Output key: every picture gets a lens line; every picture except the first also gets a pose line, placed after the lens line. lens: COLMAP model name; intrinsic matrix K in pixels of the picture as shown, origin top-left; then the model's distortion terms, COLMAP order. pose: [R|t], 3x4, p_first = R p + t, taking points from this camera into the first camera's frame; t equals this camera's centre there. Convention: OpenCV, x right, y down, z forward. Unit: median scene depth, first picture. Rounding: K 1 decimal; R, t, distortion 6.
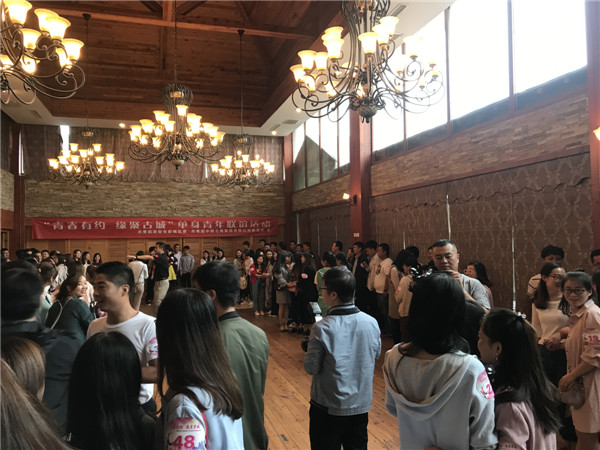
lens RADIAL K [[489.8, 0, 300.1], [0, 489.8, 225.3], [0, 0, 1]] dist [-0.000914, -0.010048]
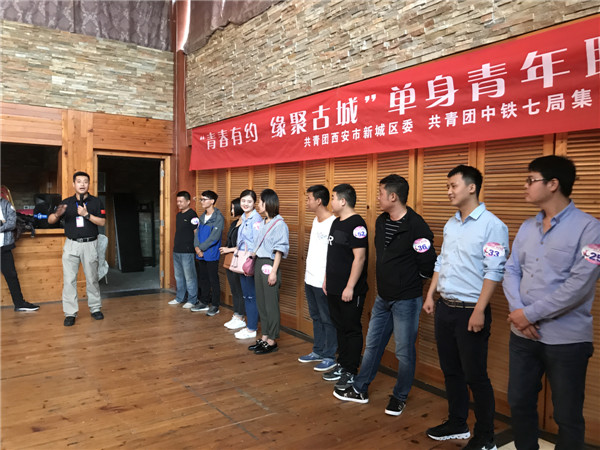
lens RADIAL K [[489.8, 0, 300.4], [0, 489.8, 225.6], [0, 0, 1]] dist [-0.000914, -0.010048]
pose [[0.320553, 0.068605, -0.944743, -0.013739], [0.010103, 0.997069, 0.075833, 0.043771], [0.947177, -0.033853, 0.318920, 0.872994]]
